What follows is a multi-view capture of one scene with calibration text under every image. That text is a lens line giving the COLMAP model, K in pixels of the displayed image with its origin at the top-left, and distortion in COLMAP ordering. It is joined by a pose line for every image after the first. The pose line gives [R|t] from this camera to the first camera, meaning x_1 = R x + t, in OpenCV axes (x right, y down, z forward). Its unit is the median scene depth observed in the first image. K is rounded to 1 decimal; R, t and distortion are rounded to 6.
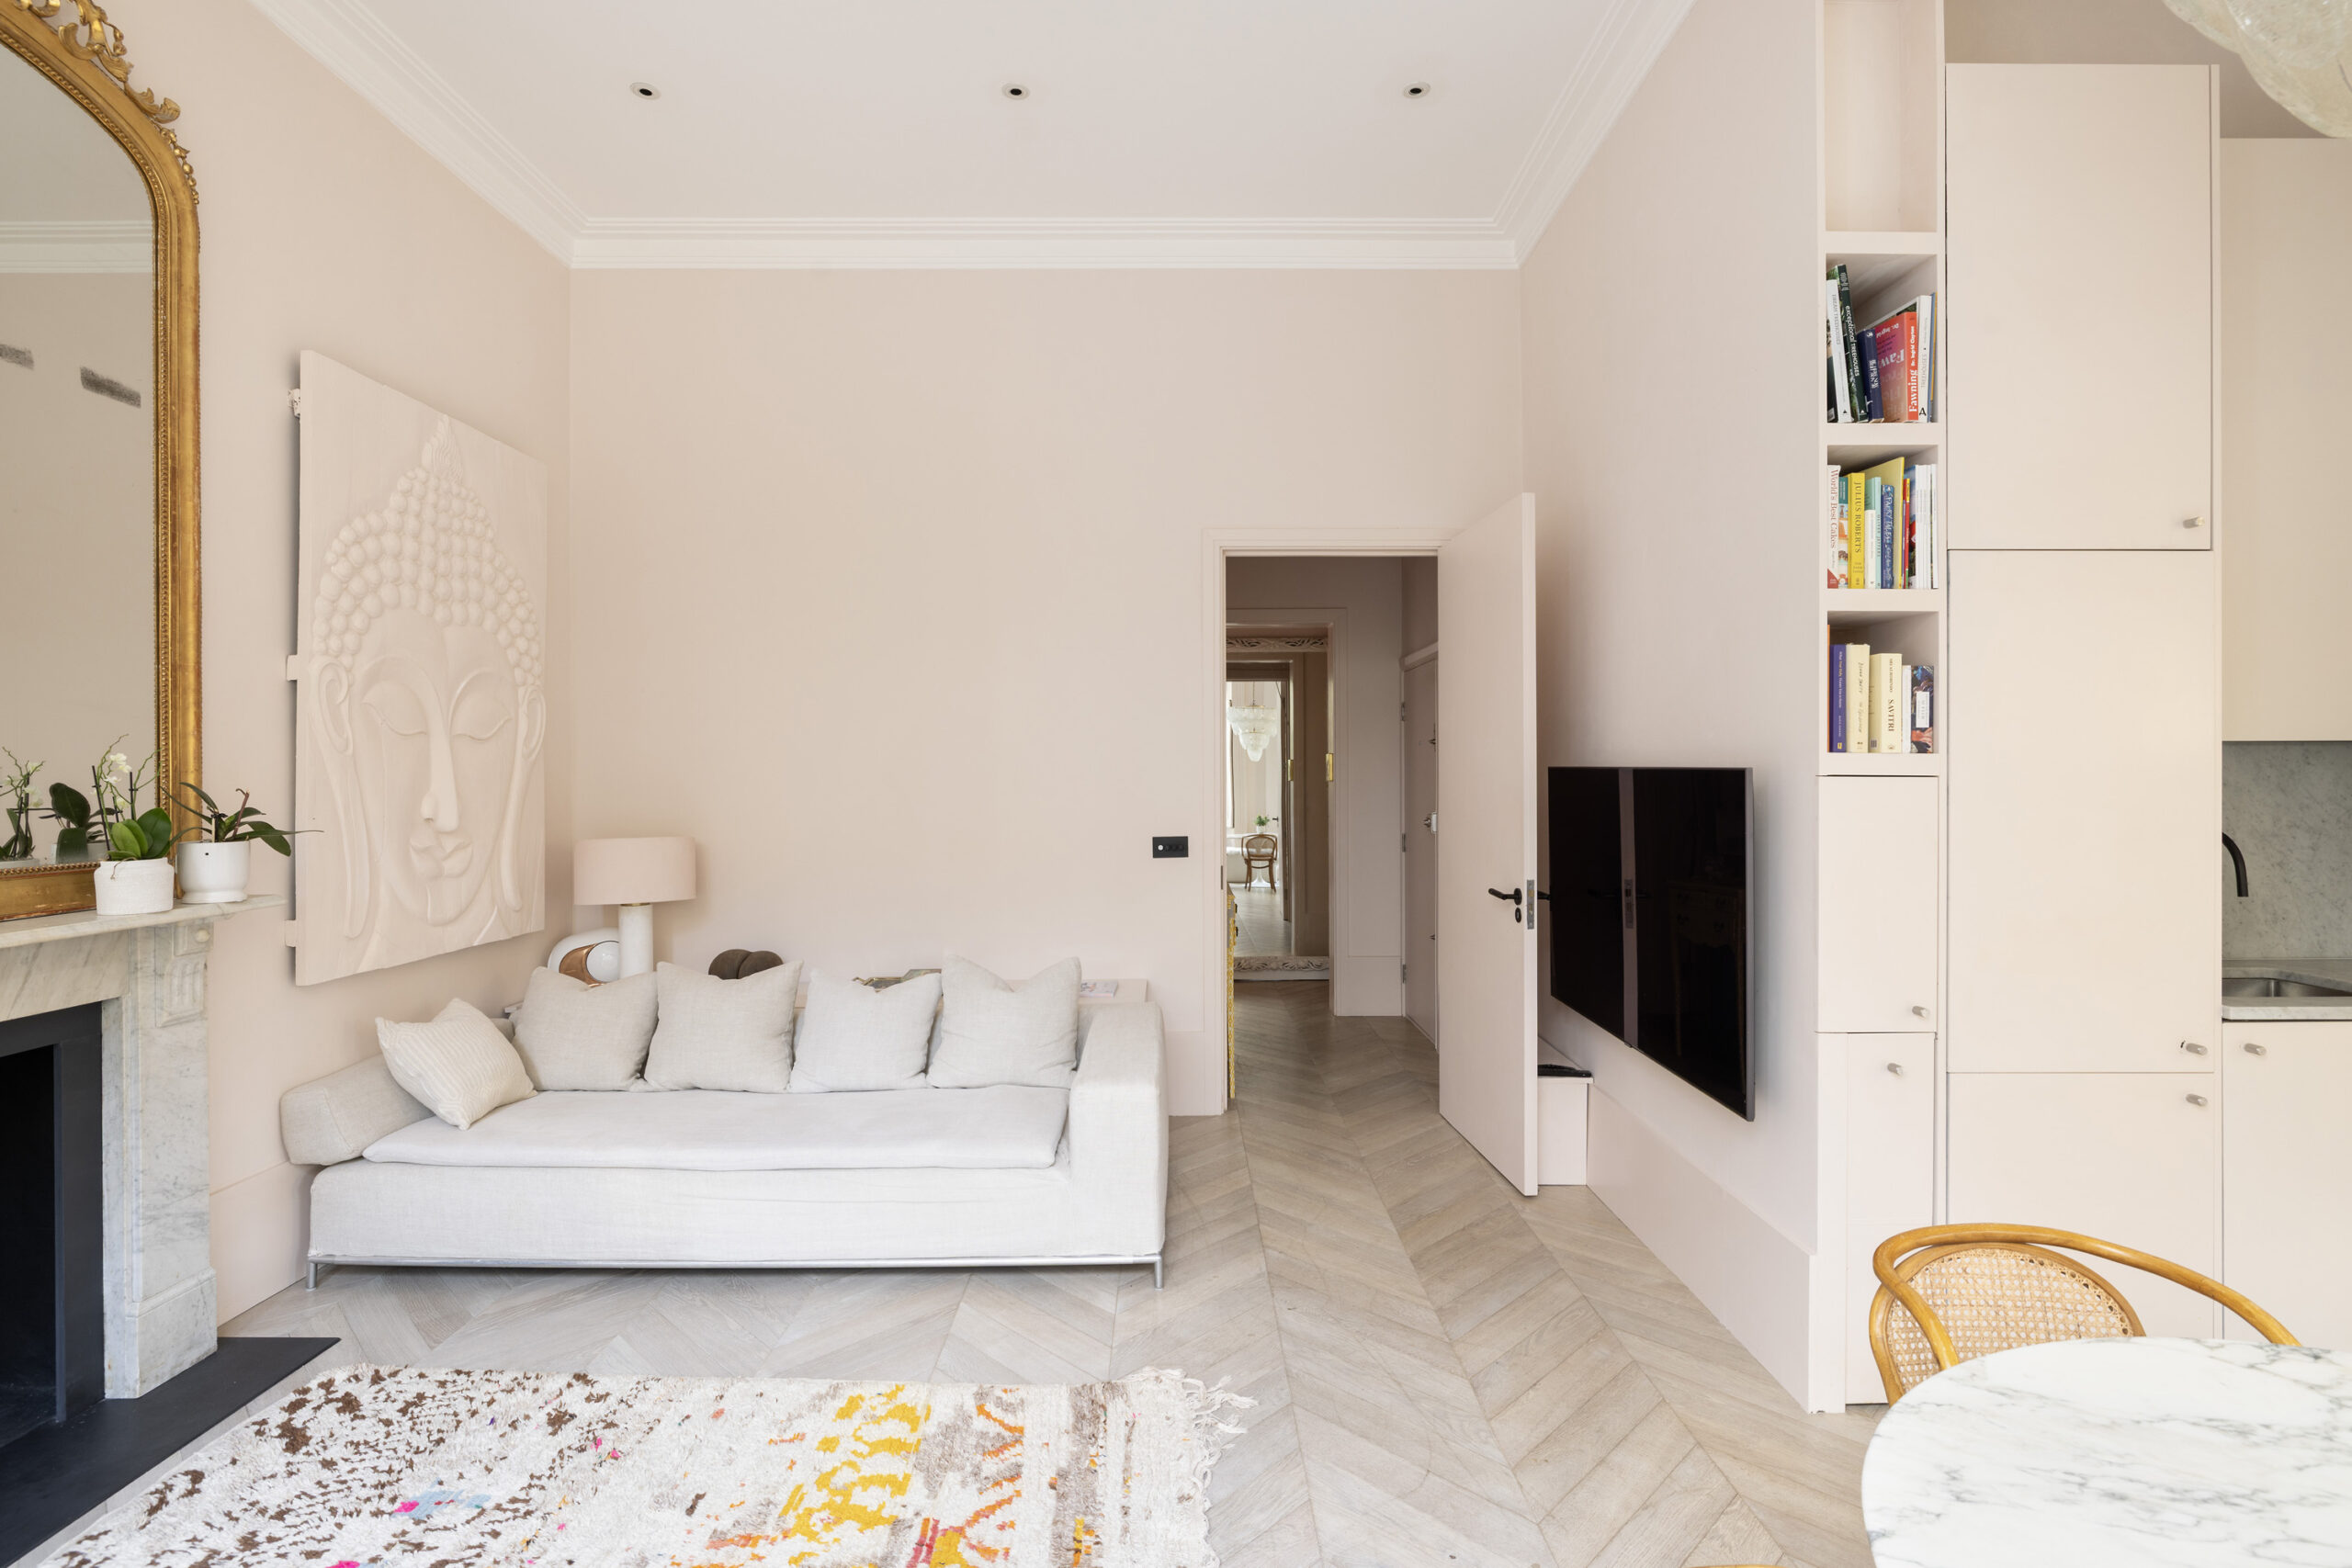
lens RADIAL K [[1119.6, 0, 1181.5], [0, 1119.6, 780.3], [0, 0, 1]] dist [-0.005264, -0.000814]
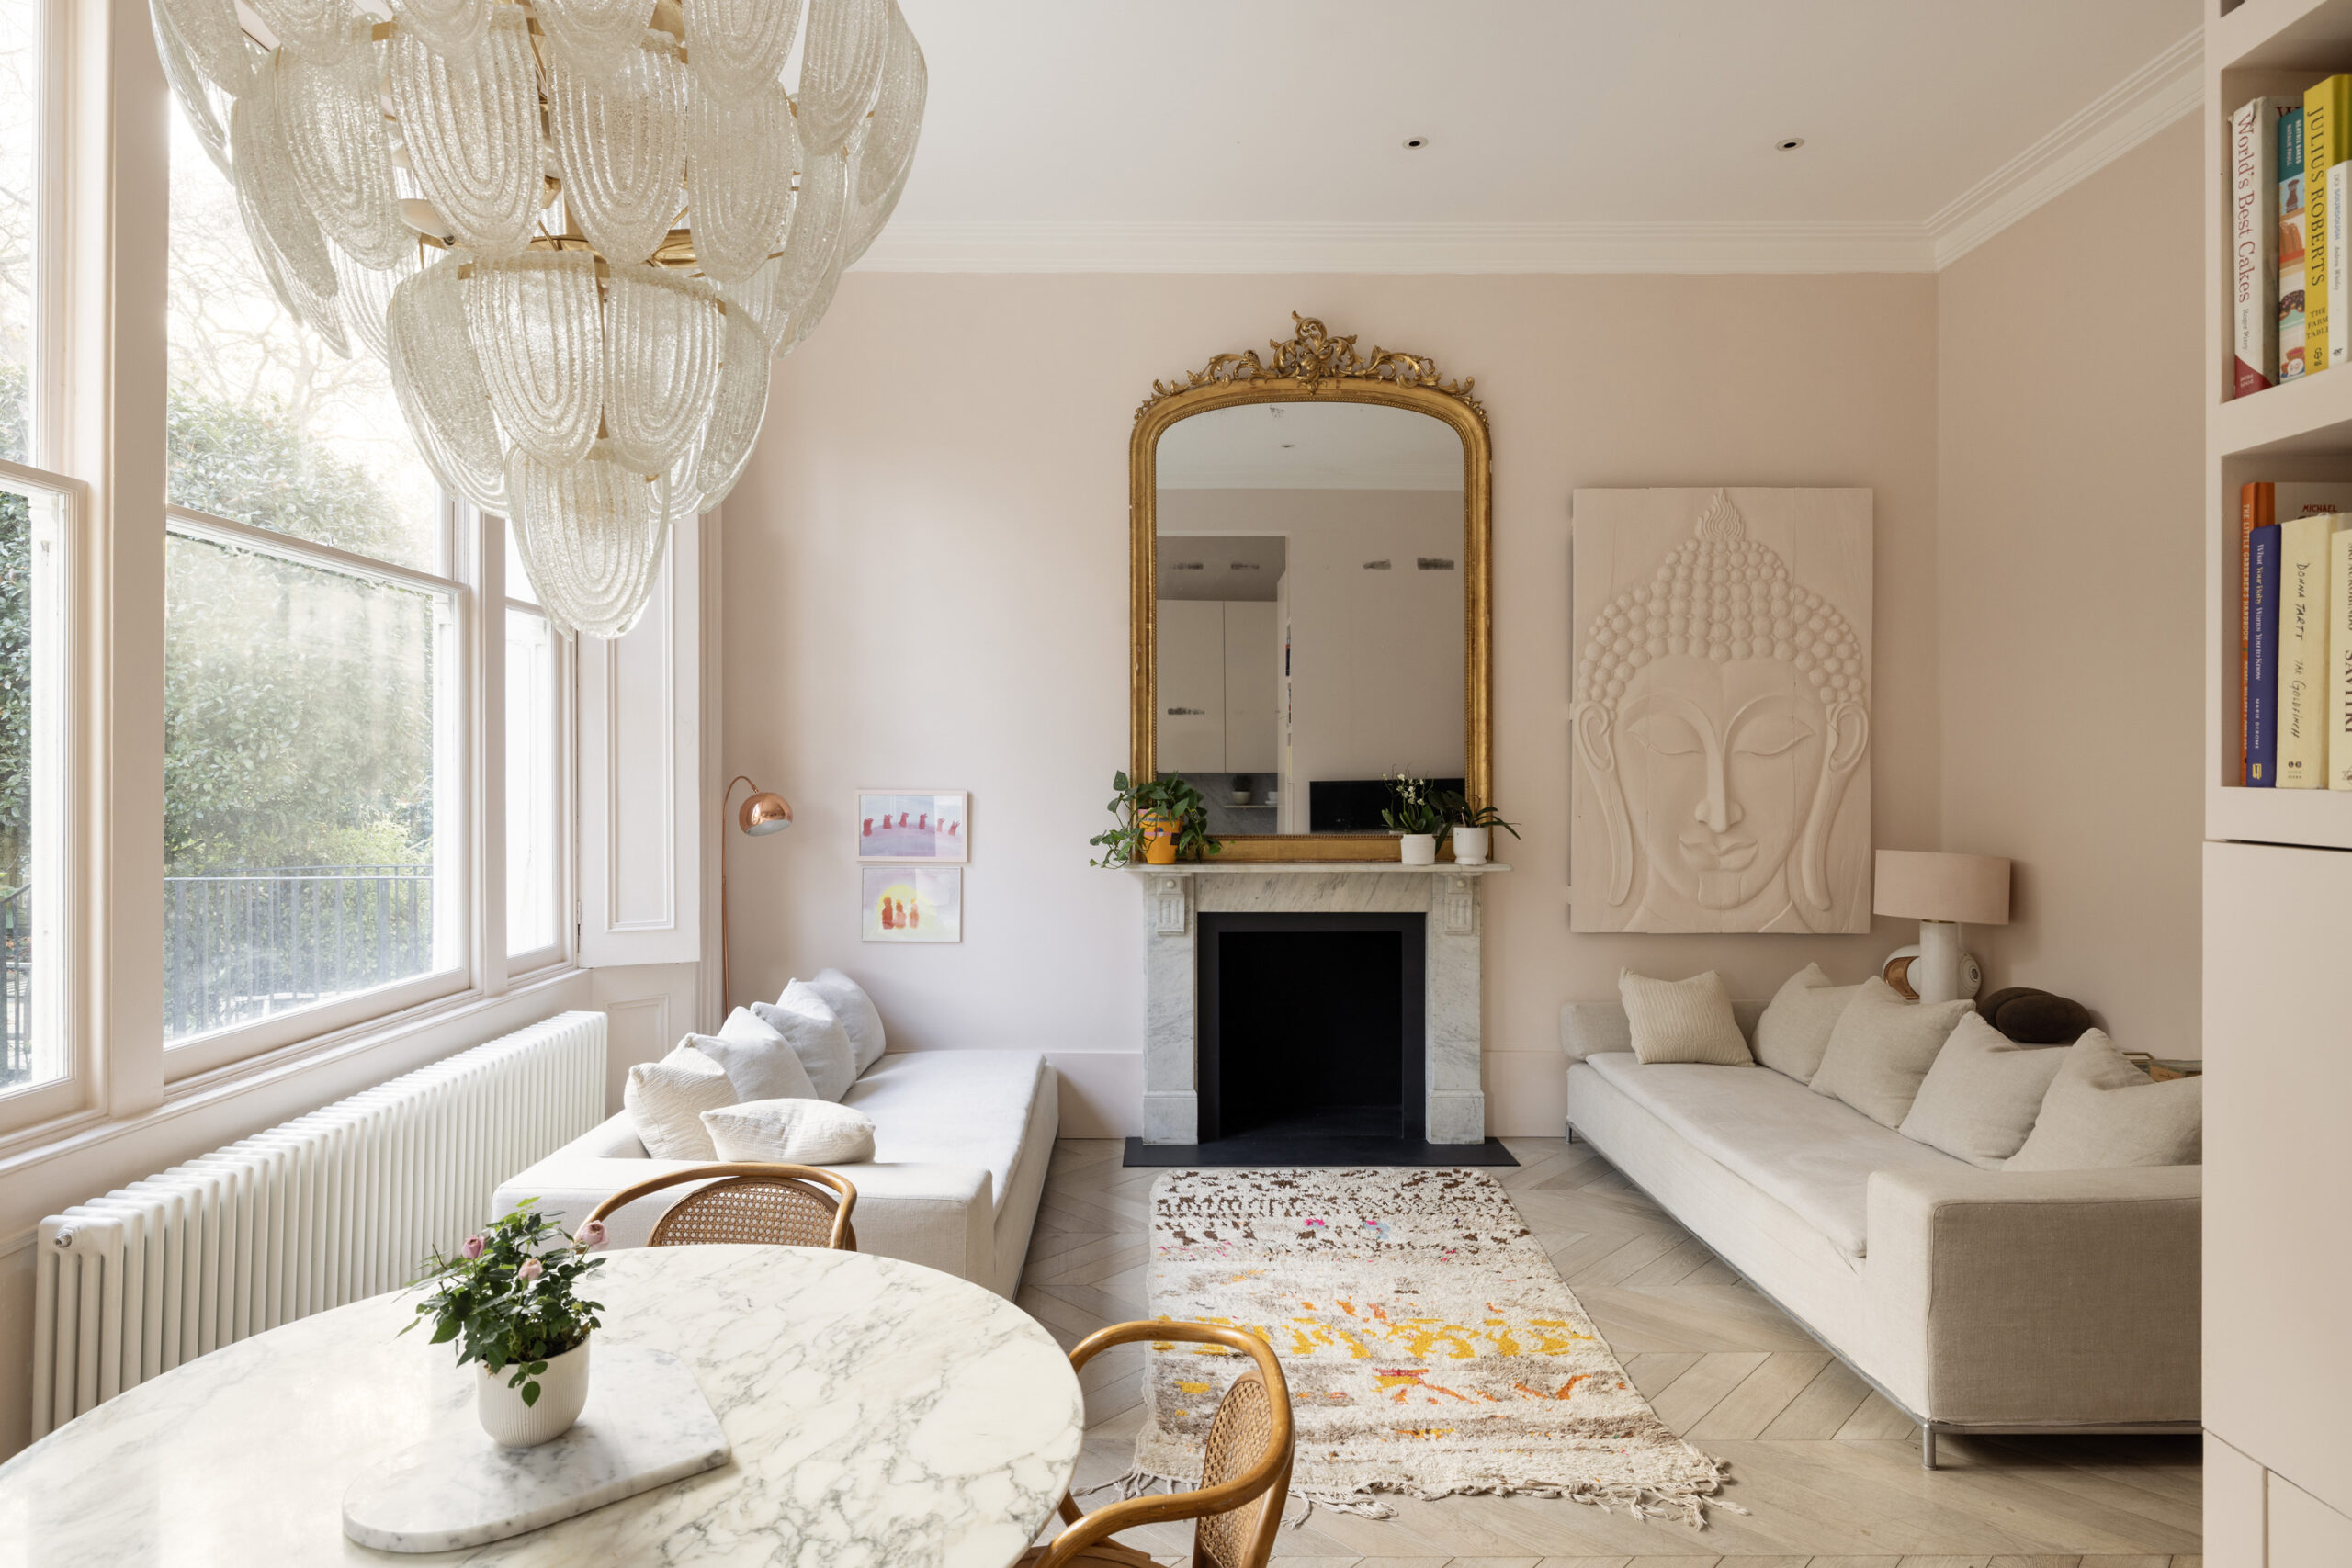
lens RADIAL K [[1270.4, 0, 1176.0], [0, 1270.4, 784.0], [0, 0, 1]] dist [-0.005922, -0.001448]
pose [[0.008328, 0.011743, -0.999896, 1.052058], [-0.006019, 0.999914, 0.011693, -0.028708], [0.999947, 0.005921, 0.008398, 0.589855]]
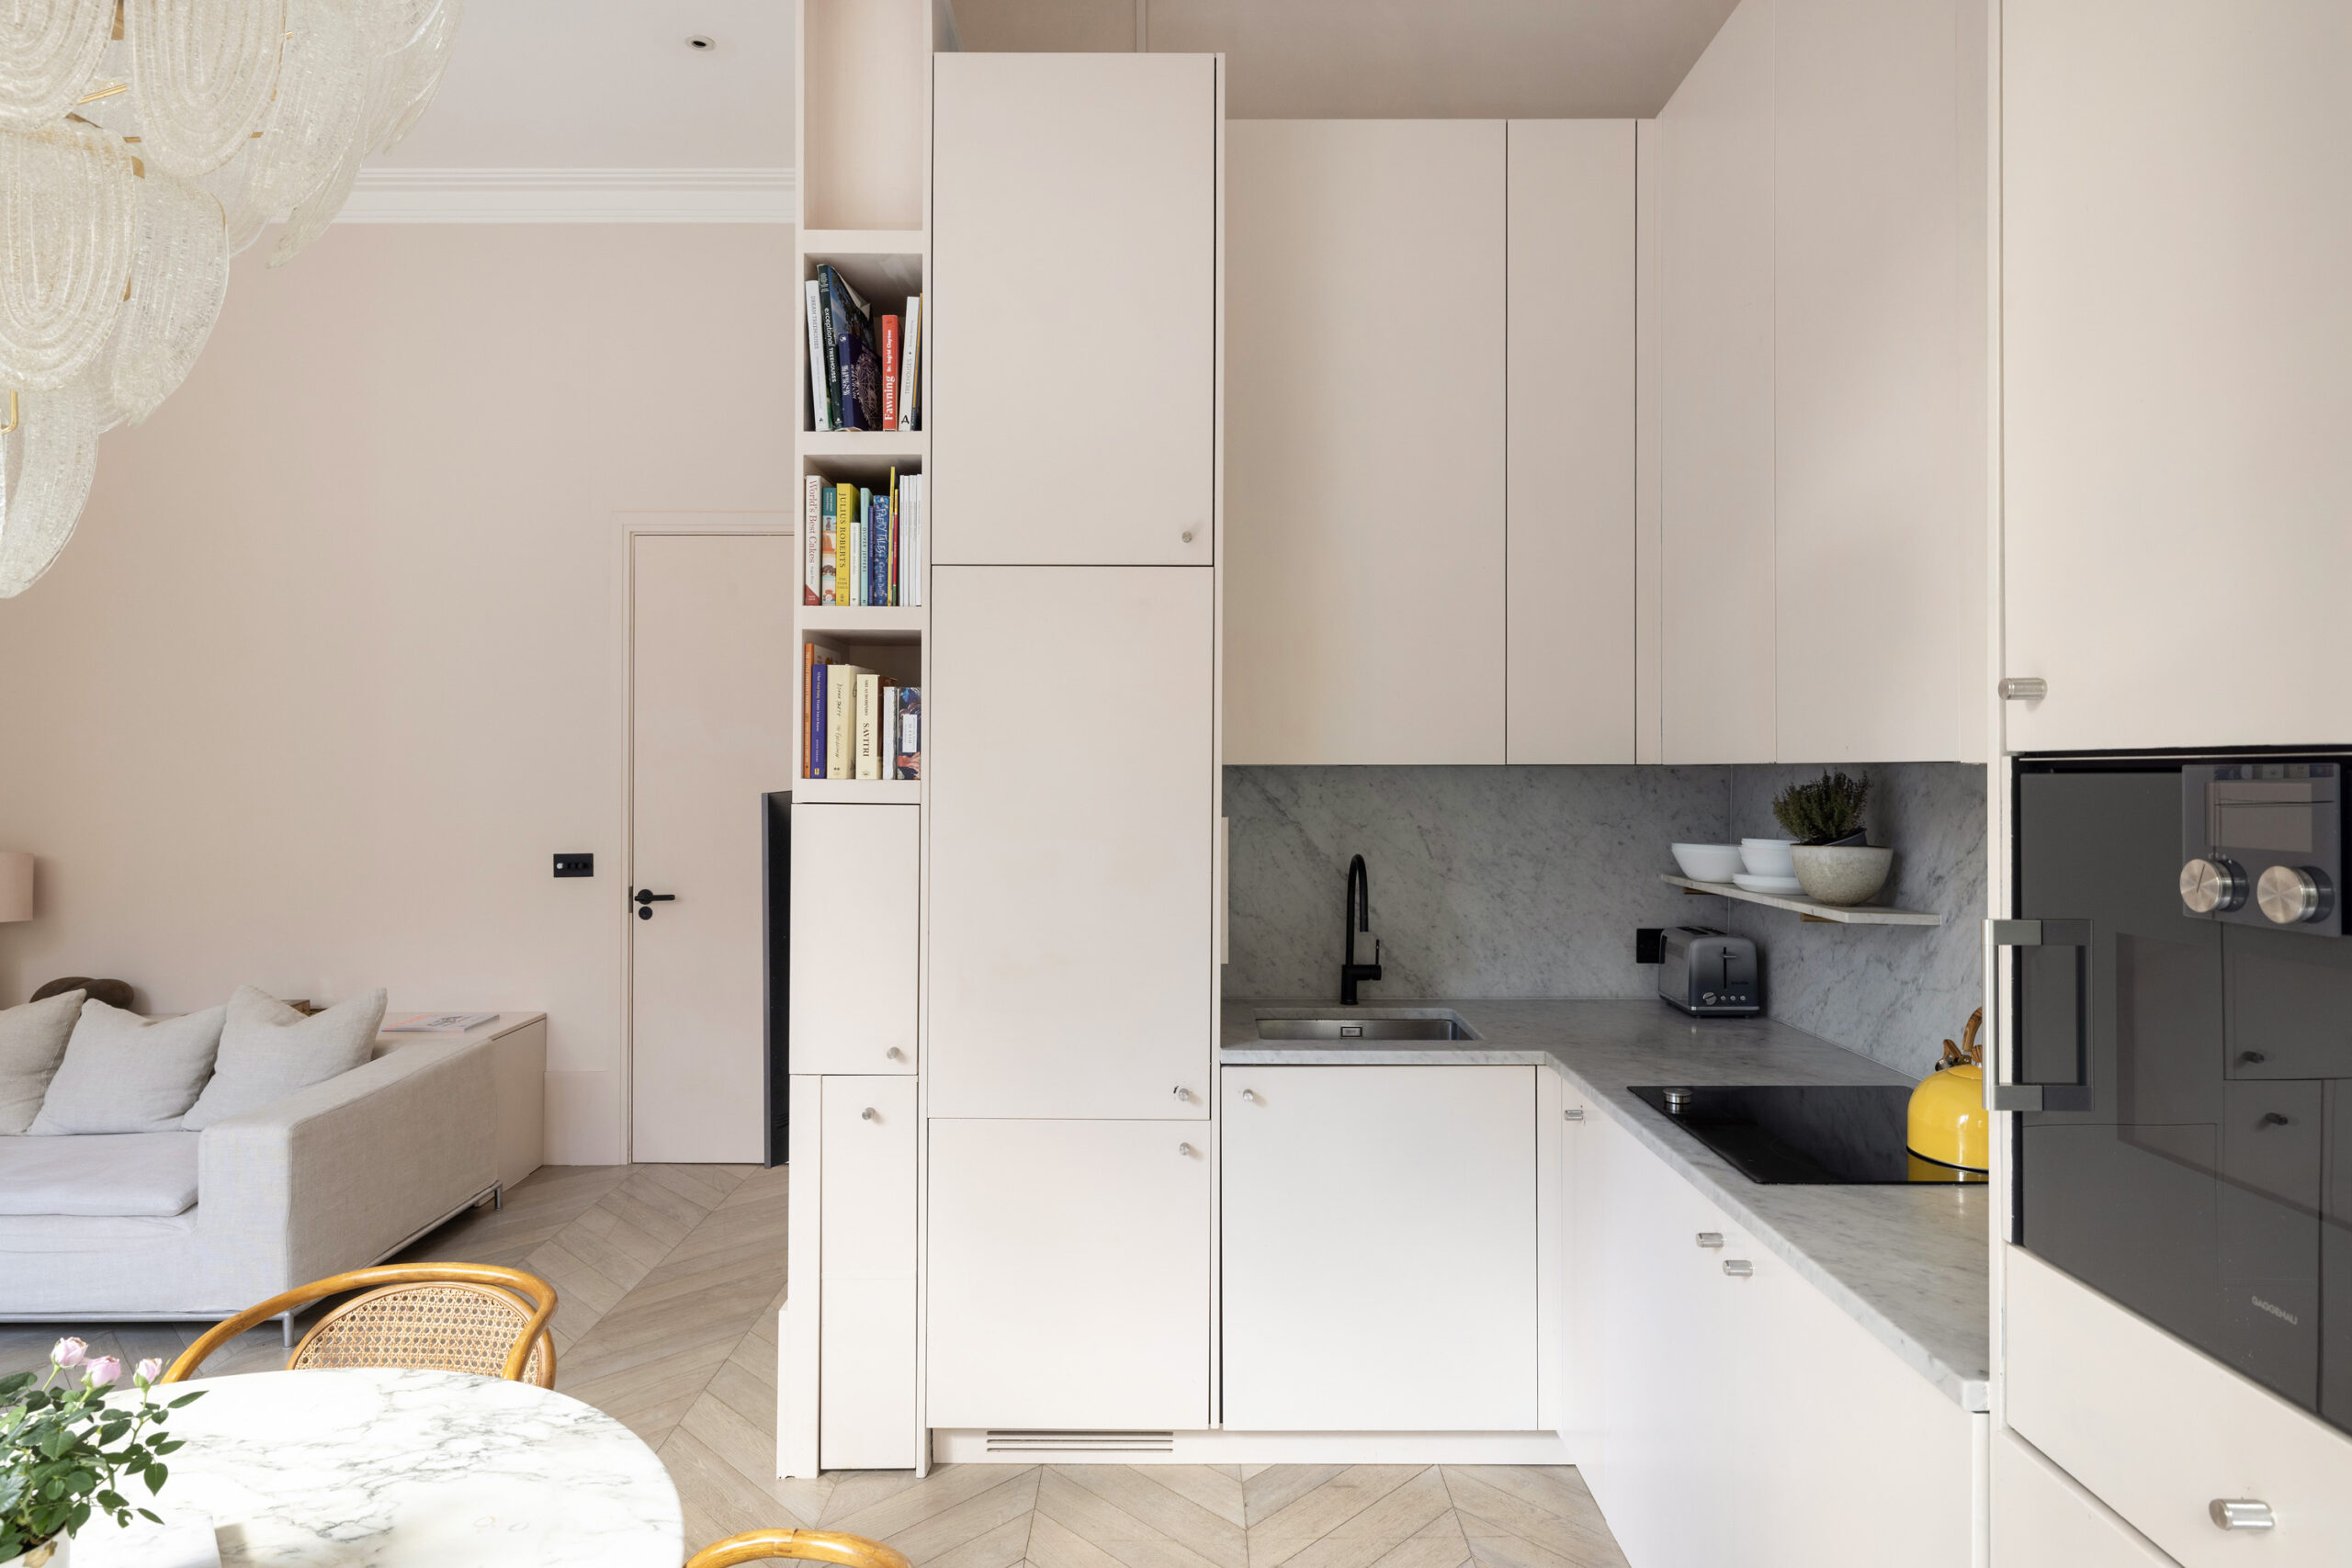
lens RADIAL K [[1341.0, 0, 1168.6], [0, 1341.0, 763.1], [0, 0, 1]] dist [-0.004932, -0.000429]
pose [[0.999982, 0.003923, -0.004637, 0.887056], [-0.003957, 0.999965, -0.007355, -0.030469], [0.004608, 0.007373, 0.999962, -0.134917]]
